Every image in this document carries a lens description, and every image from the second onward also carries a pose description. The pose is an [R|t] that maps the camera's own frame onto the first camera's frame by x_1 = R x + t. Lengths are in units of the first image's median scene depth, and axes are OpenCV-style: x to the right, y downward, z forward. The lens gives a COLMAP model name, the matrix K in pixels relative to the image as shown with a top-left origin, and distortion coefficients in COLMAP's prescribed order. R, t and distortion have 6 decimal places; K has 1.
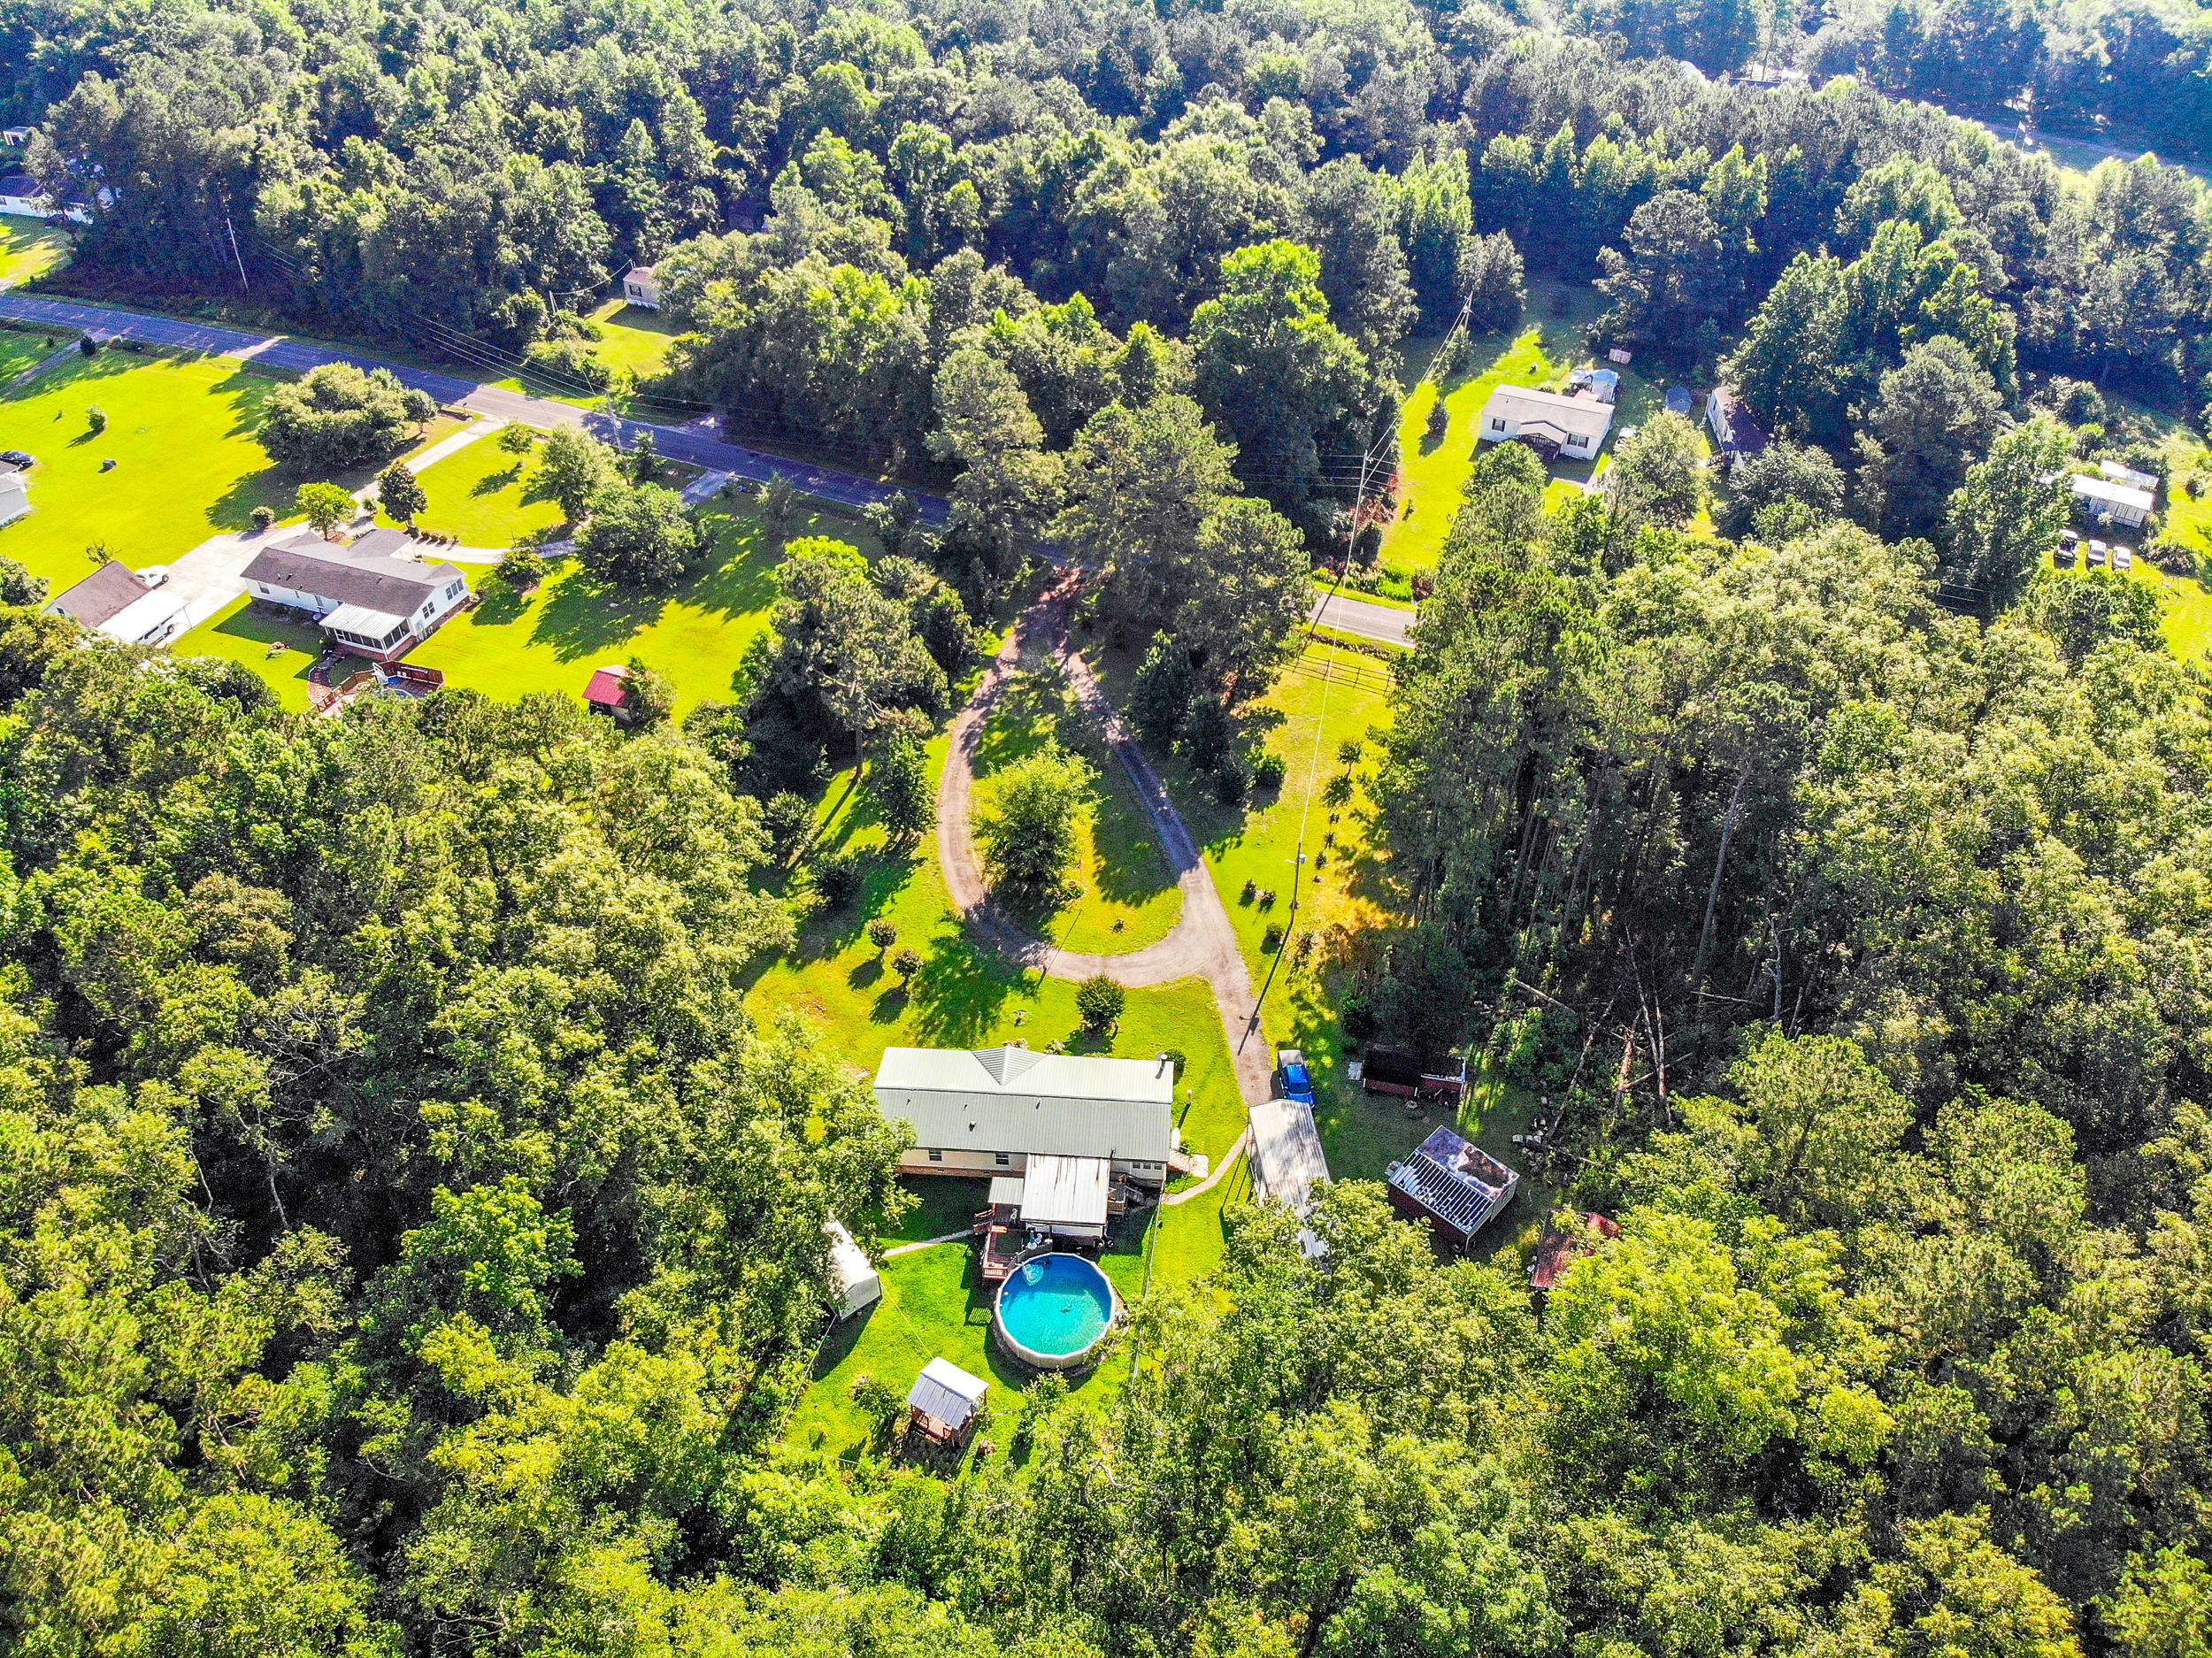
lens RADIAL K [[1606.9, 0, 1106.0], [0, 1606.9, 829.0], [0, 0, 1]] dist [0.068407, -0.197610]
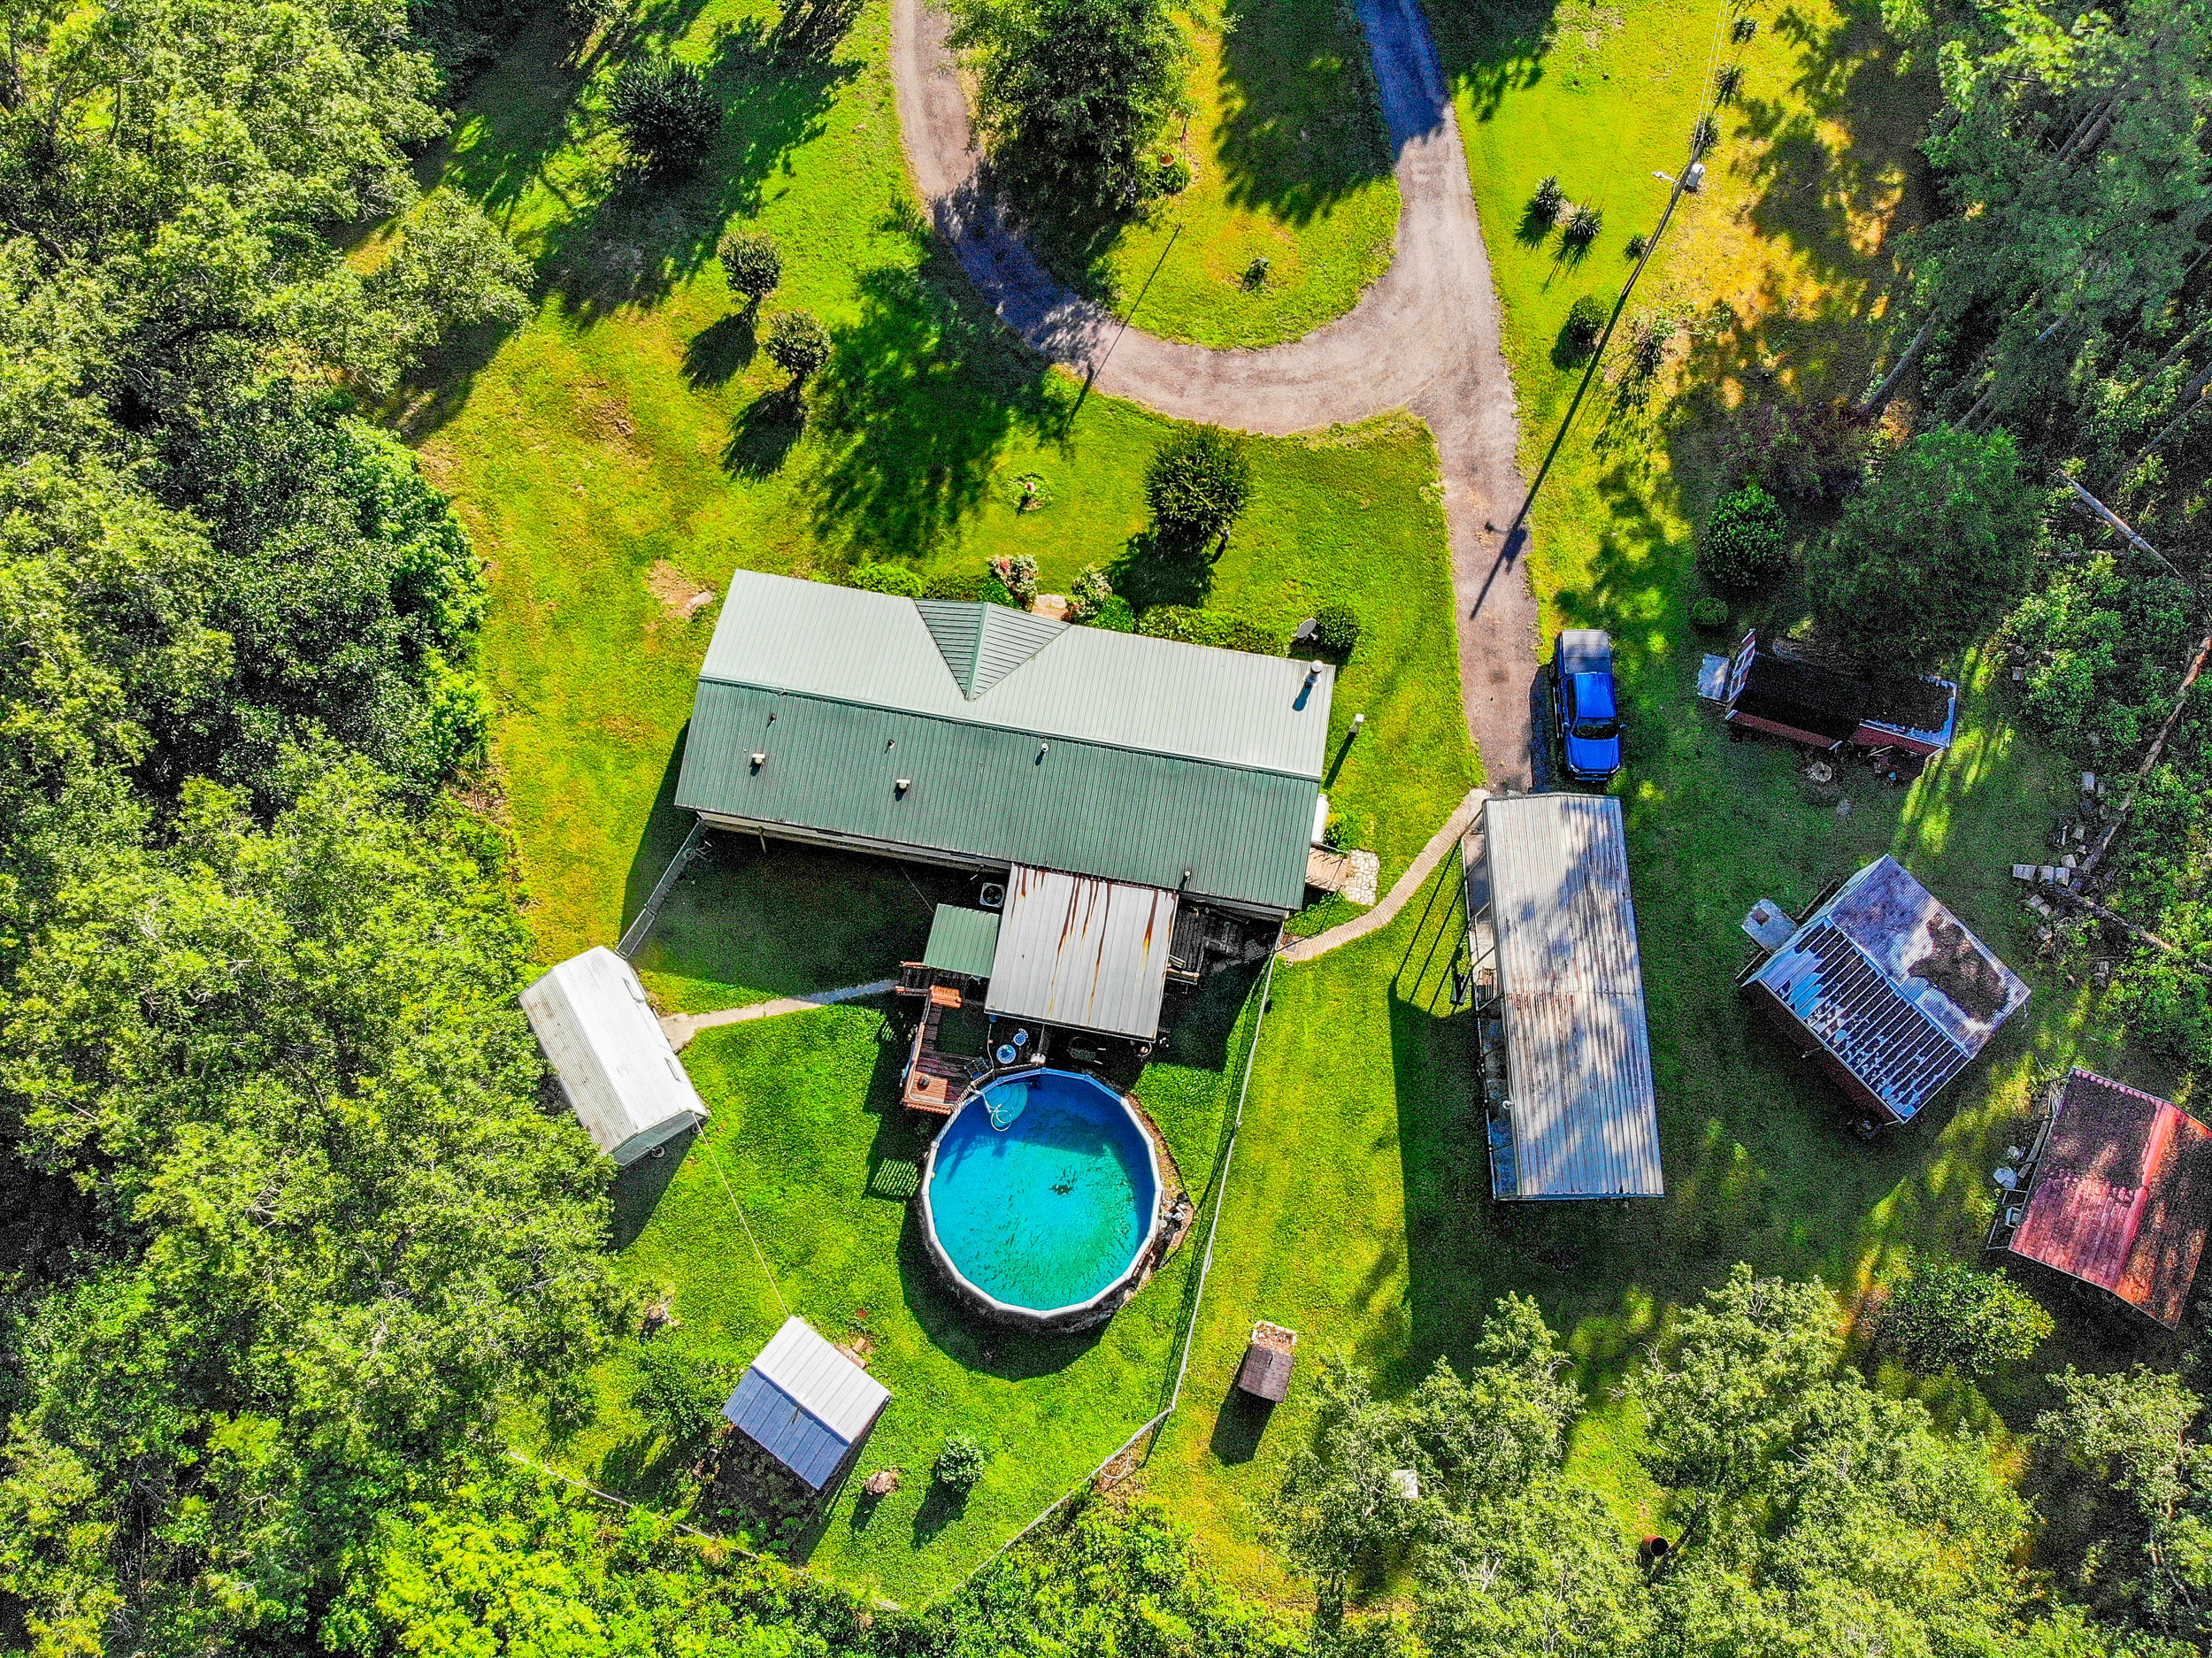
lens RADIAL K [[1606.9, 0, 1106.0], [0, 1606.9, 829.0], [0, 0, 1]] dist [0.068407, -0.197610]
pose [[0.994814, 0.095126, -0.036000, -0.003457], [-0.060447, 0.837610, 0.542914, -0.060539], [0.081799, -0.537922, 0.839016, 0.539025]]
